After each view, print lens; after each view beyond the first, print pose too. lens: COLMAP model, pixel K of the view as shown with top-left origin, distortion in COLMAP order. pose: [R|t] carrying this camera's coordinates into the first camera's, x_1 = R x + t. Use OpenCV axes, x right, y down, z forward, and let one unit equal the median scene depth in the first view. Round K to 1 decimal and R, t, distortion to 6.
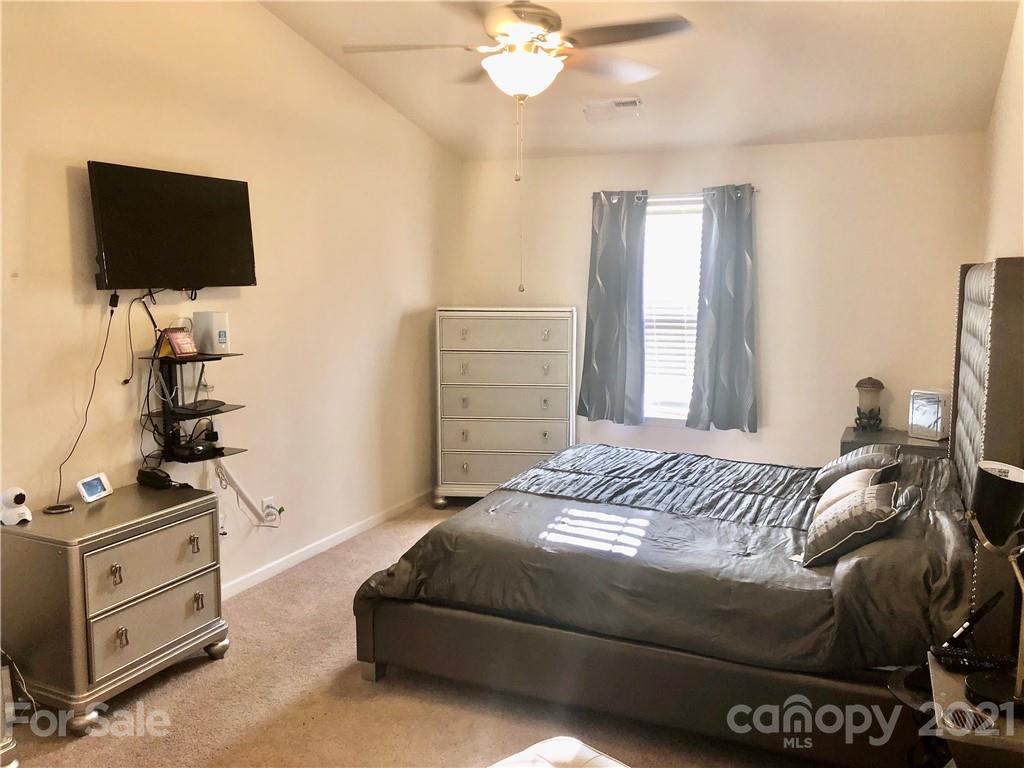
lens RADIAL K [[826.6, 0, 512.0], [0, 826.6, 384.0], [0, 0, 1]] dist [0.008730, 0.006698]
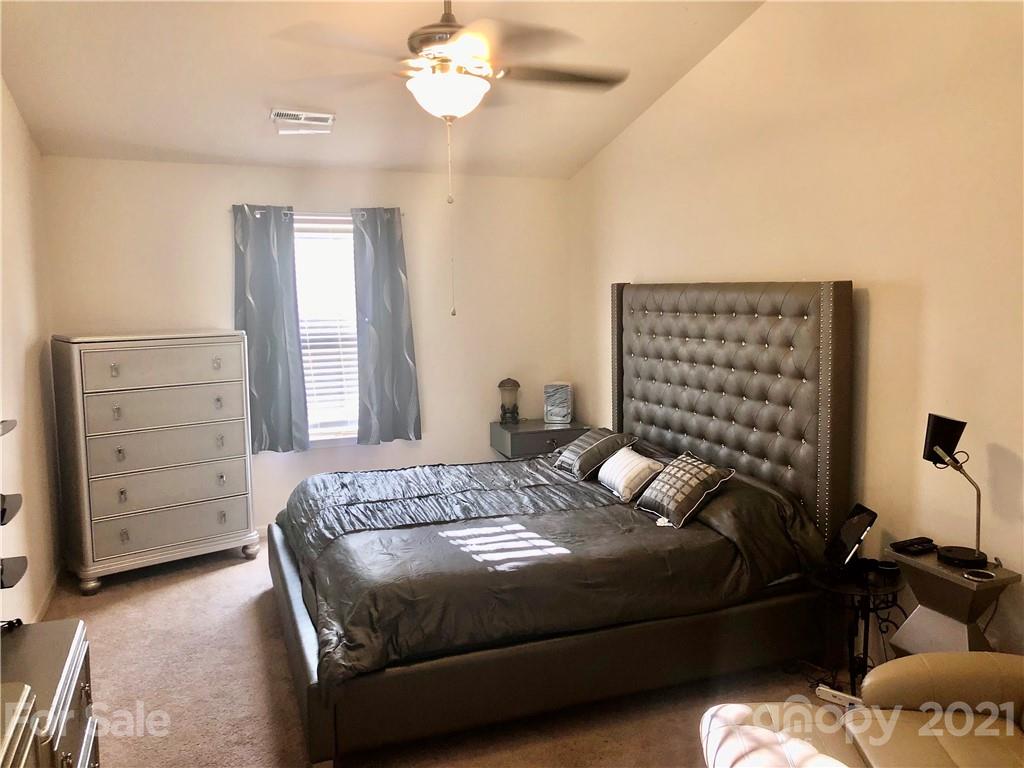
lens RADIAL K [[826.6, 0, 512.0], [0, 826.6, 384.0], [0, 0, 1]] dist [0.008730, 0.006698]
pose [[0.684982, -0.094217, 0.722443, -0.384571], [0.104796, 0.994033, 0.030275, -0.031688], [-0.720984, 0.054971, 0.690768, 0.163477]]
